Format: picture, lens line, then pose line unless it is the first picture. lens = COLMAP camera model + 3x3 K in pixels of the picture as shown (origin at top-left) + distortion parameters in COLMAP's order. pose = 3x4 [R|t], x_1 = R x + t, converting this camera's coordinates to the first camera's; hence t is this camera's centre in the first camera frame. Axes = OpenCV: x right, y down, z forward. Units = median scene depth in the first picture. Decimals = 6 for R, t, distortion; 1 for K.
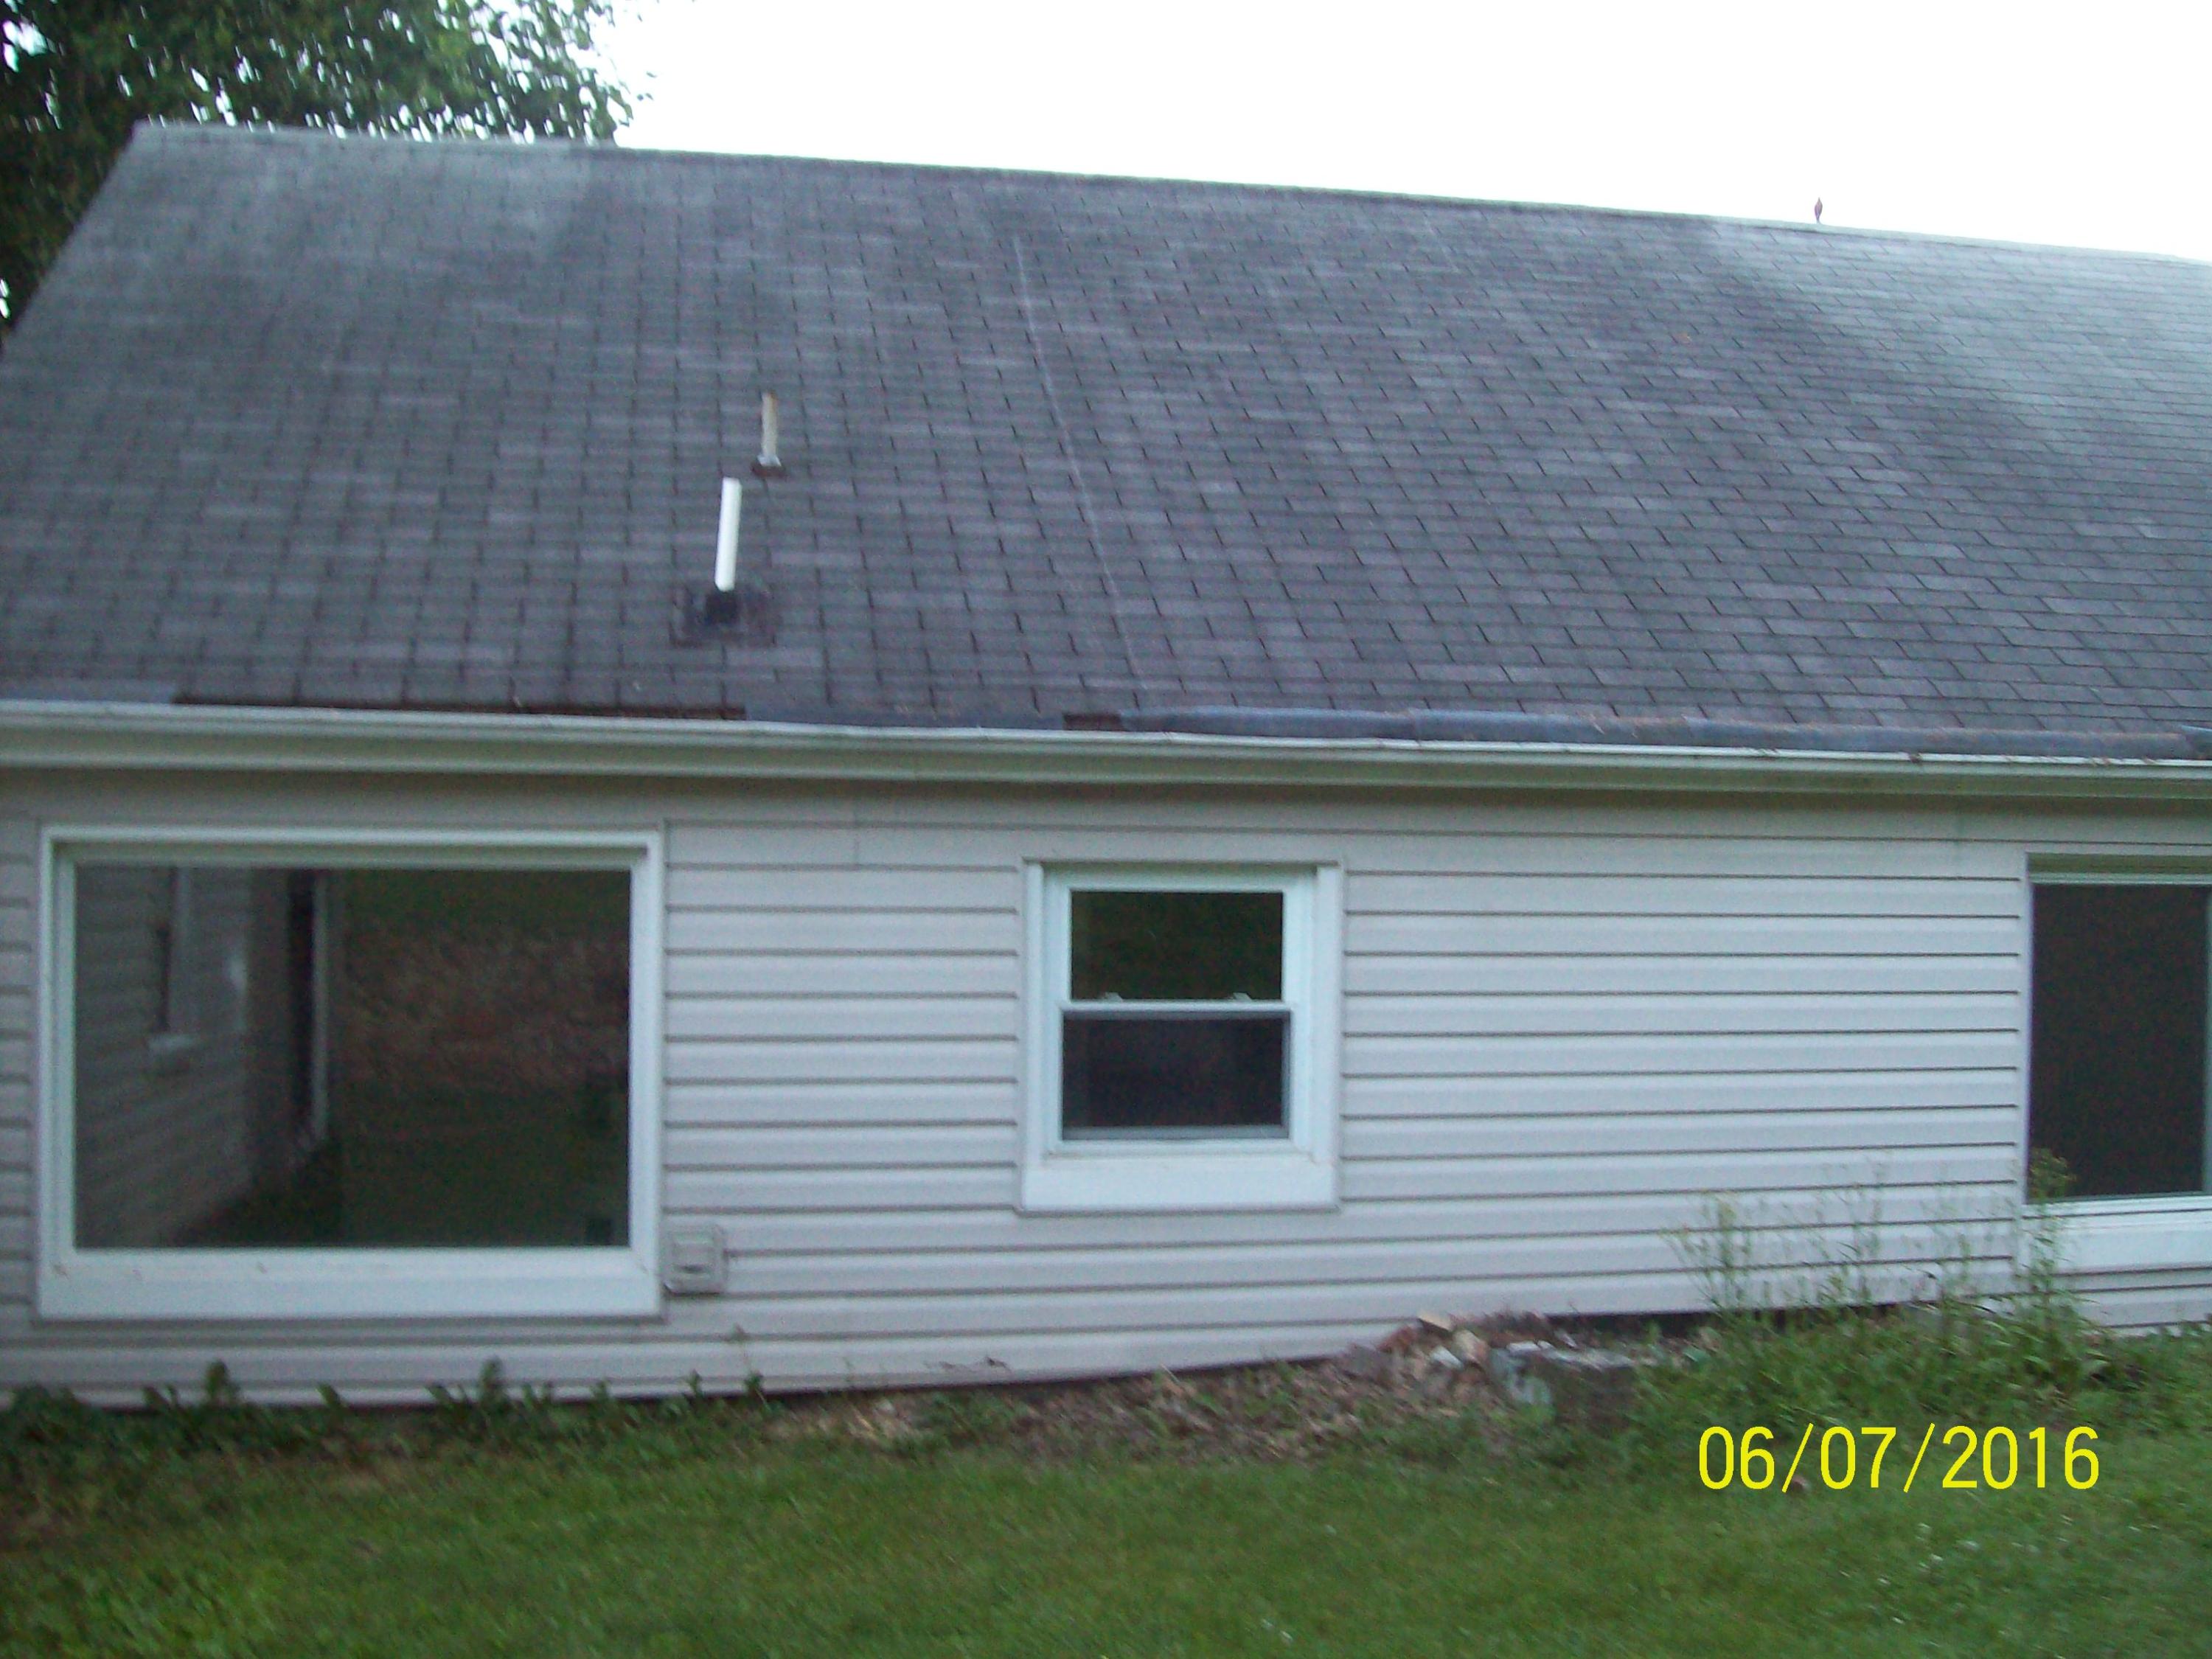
lens RADIAL K [[2346.0, 0, 1141.7], [0, 2346.0, 842.9], [0, 0, 1]] dist [-0.182523, 0.126949]
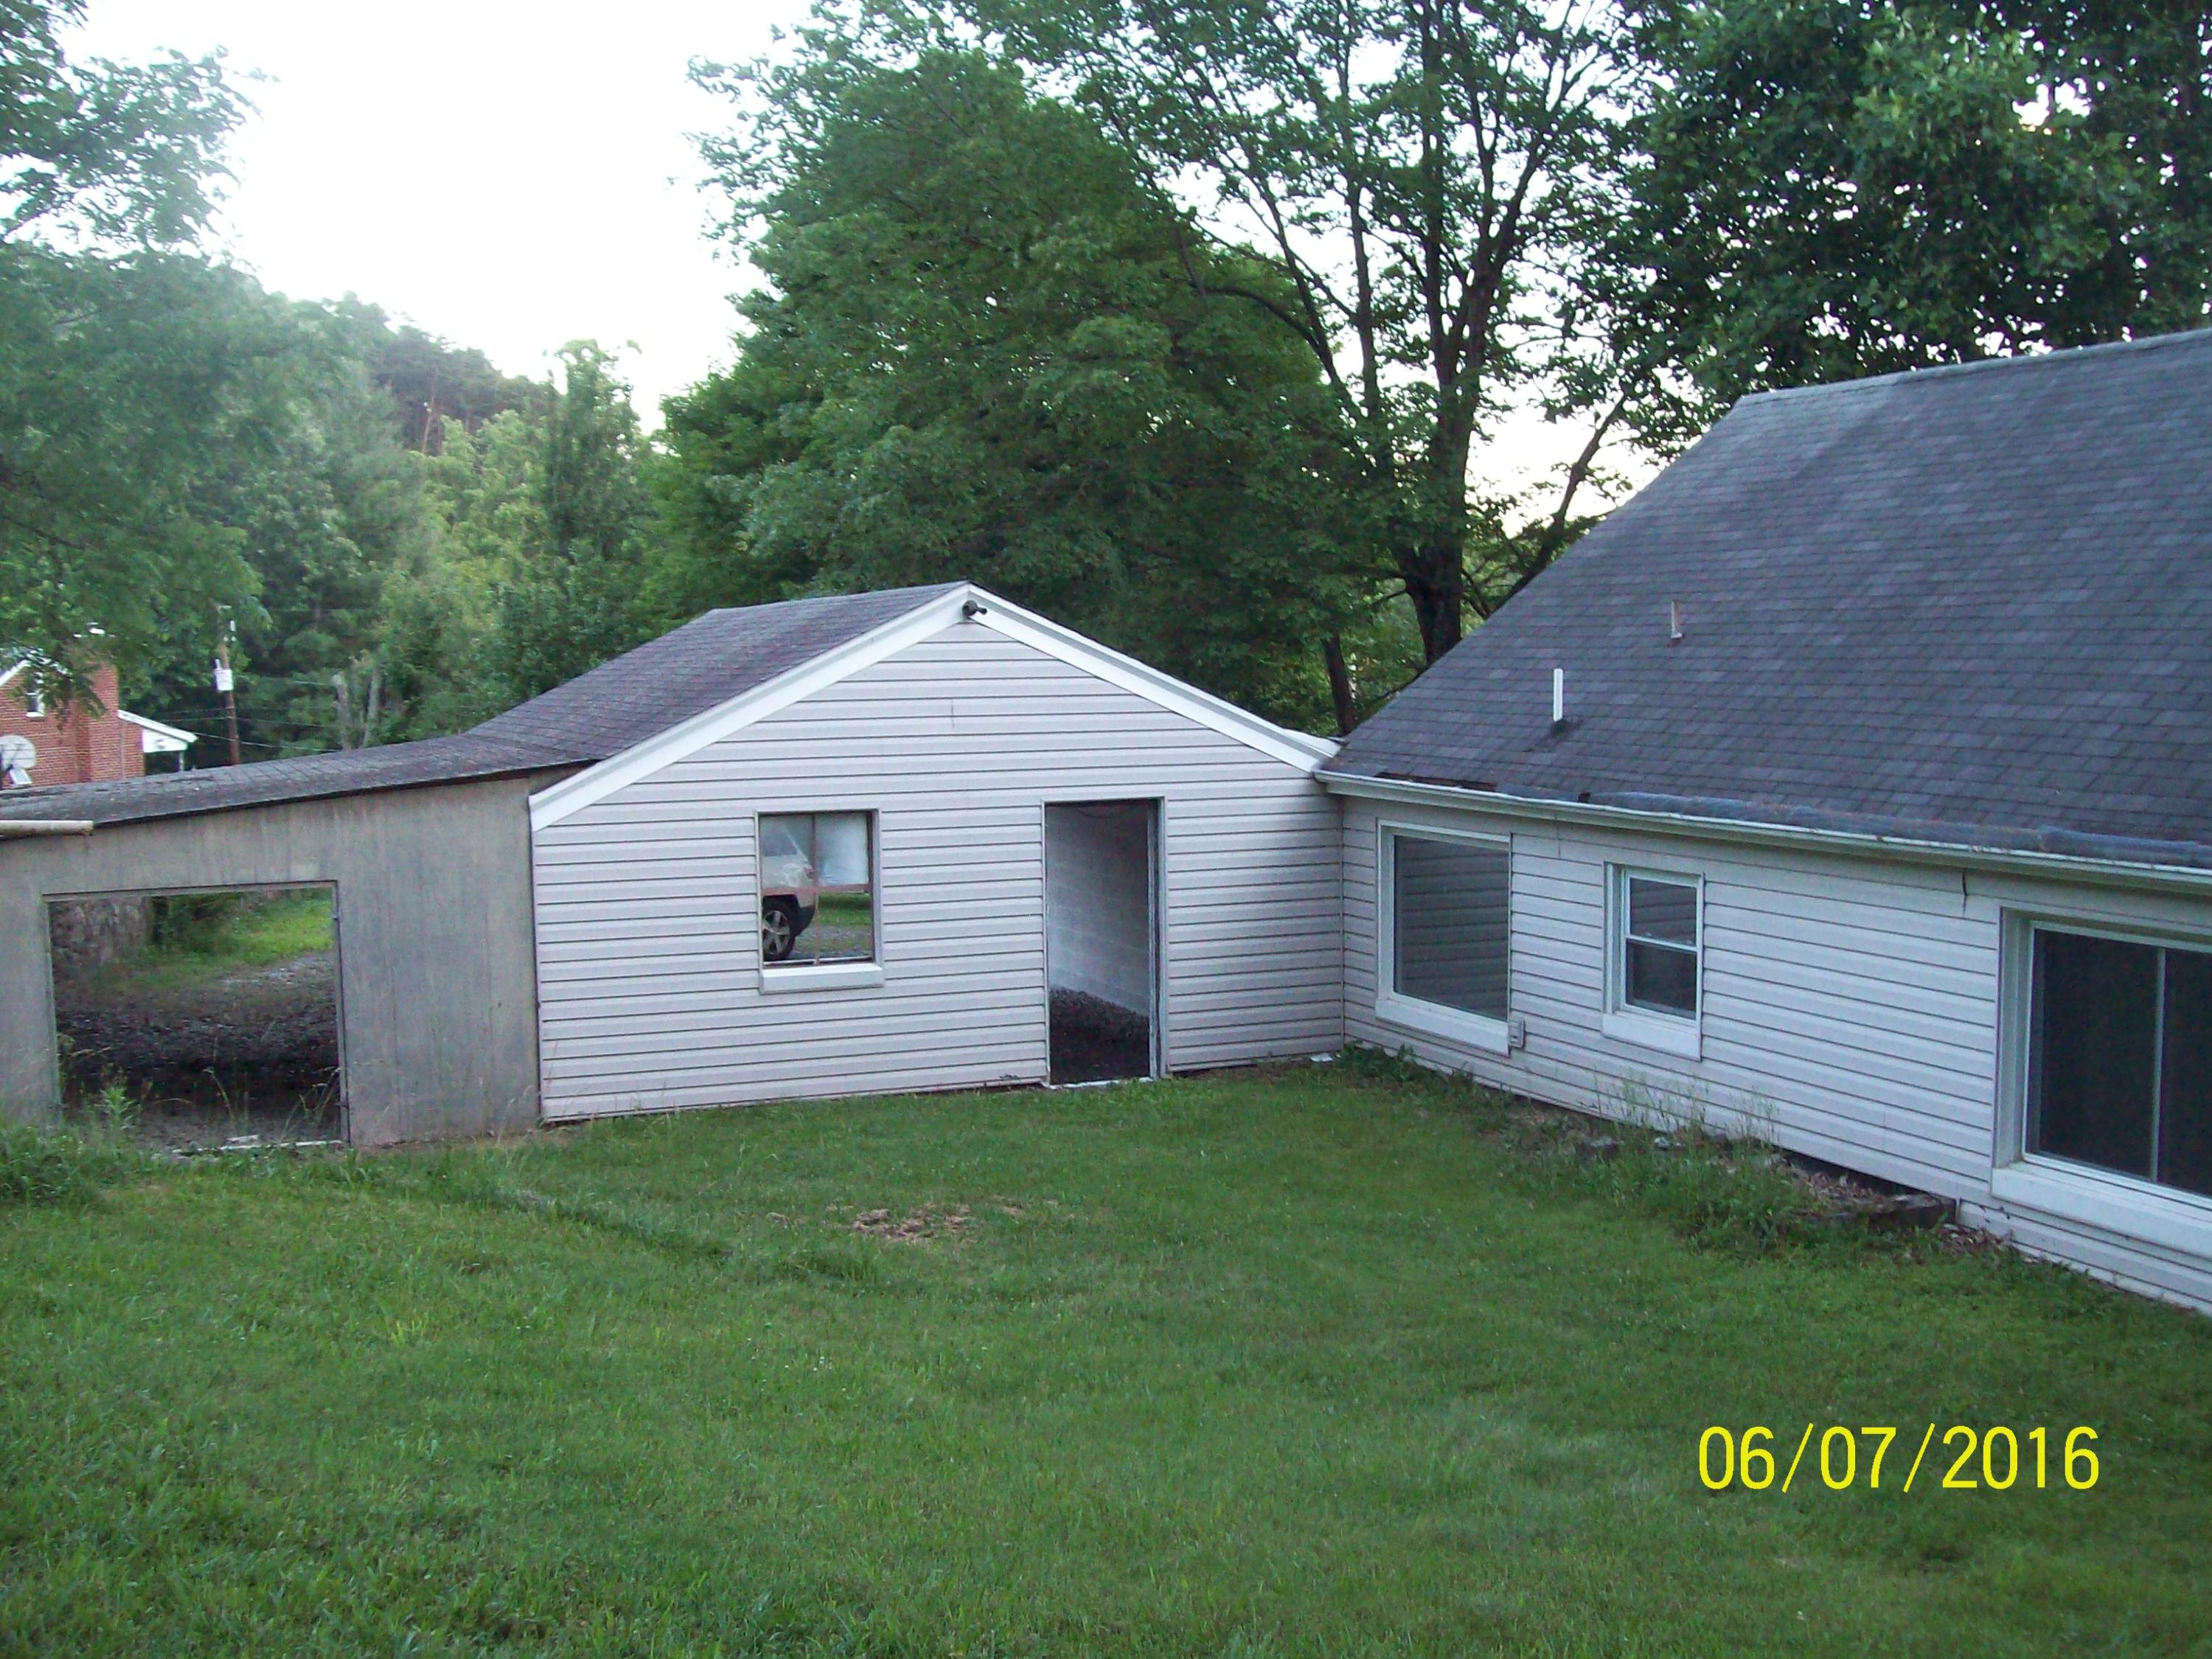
lens RADIAL K [[2346.0, 0, 1141.7], [0, 2346.0, 842.9], [0, 0, 1]] dist [-0.182523, 0.126949]
pose [[0.209255, 0.068951, -0.975427, 1.809093], [0.019843, 0.997006, 0.074733, -0.165654], [0.977660, -0.034993, 0.207261, 0.190001]]
